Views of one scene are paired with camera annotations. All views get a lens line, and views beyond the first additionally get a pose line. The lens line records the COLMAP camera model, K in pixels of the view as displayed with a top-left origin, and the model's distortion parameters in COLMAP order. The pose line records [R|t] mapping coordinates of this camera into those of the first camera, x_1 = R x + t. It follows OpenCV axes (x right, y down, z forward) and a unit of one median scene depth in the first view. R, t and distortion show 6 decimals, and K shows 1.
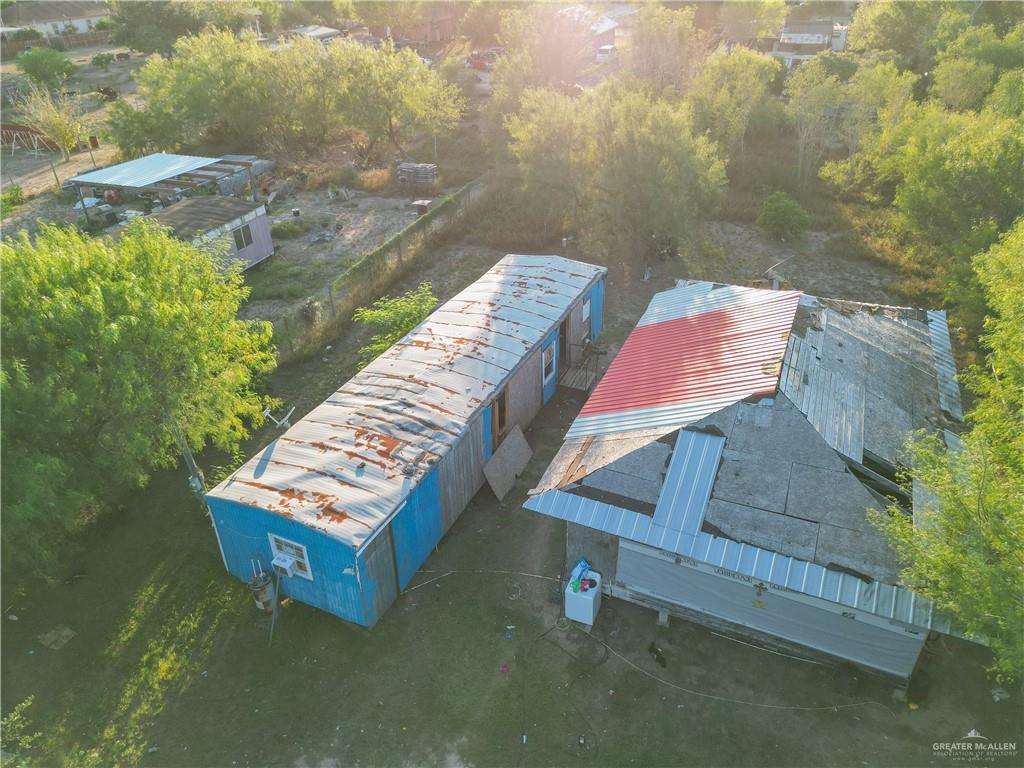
lens RADIAL K [[716.6, 0, 512.0], [0, 716.6, 384.0], [0, 0, 1]] dist [0.084982, -0.096947]
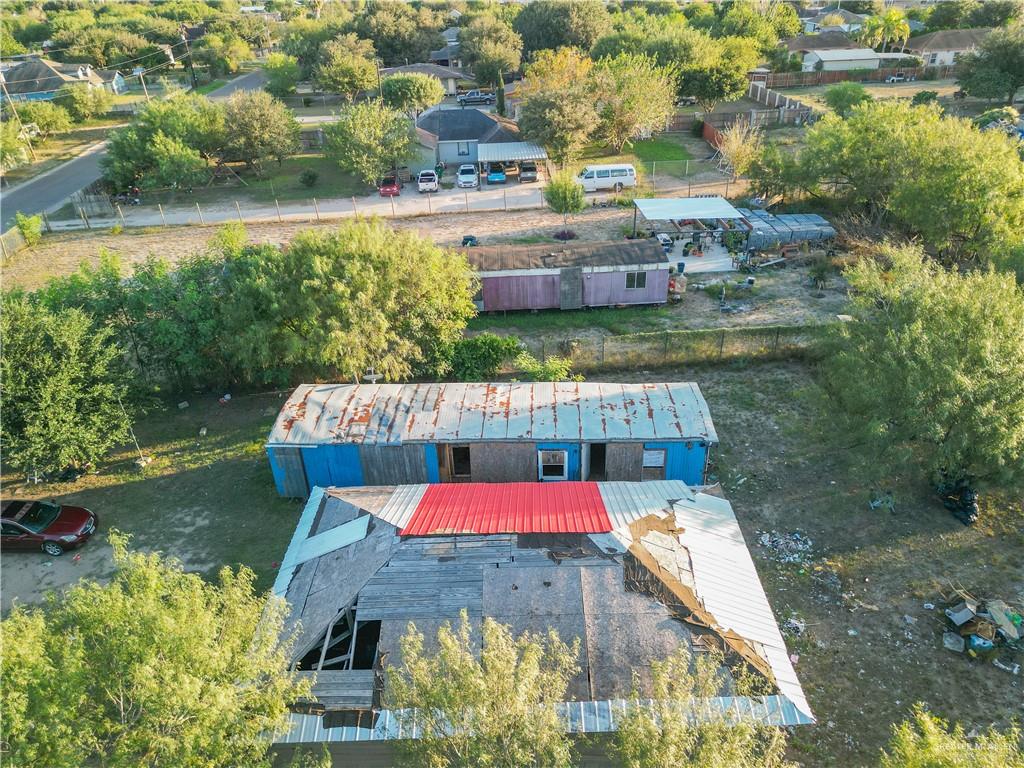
lens RADIAL K [[716.6, 0, 512.0], [0, 716.6, 384.0], [0, 0, 1]] dist [0.084982, -0.096947]
pose [[0.392574, 0.465676, -0.793115, 0.979075], [-0.465050, 0.844487, 0.265650, -0.461517], [0.793483, 0.264551, 0.548086, 0.351500]]
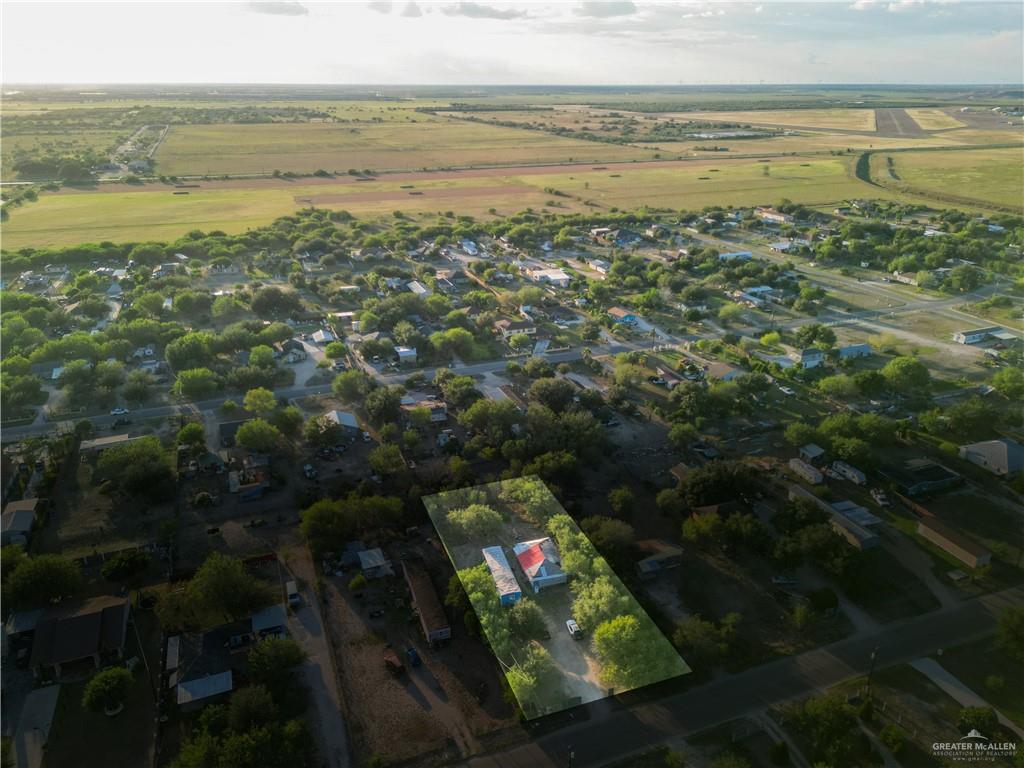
lens RADIAL K [[754.8, 0, 512.0], [0, 754.8, 384.0], [0, 0, 1]] dist [0.098228, -0.180731]
pose [[0.755858, -0.234606, 0.611260, -4.298945], [0.332074, 0.941975, -0.049091, -1.413661], [-0.564275, 0.240089, 0.789906, -5.574857]]
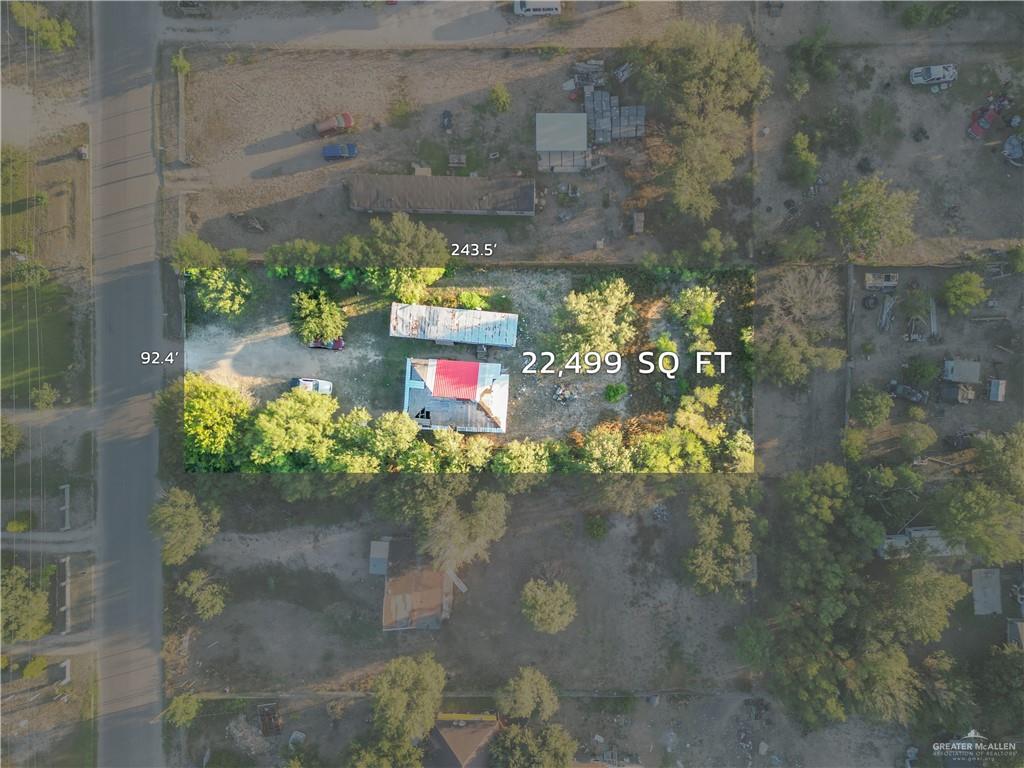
lens RADIAL K [[754.8, 0, 512.0], [0, 754.8, 384.0], [0, 0, 1]] dist [0.098228, -0.180731]
pose [[0.342742, 0.937963, 0.052478, 0.140340], [-0.508807, 0.138385, 0.849685, -4.223359], [0.789711, -0.317924, 0.524673, -1.249386]]
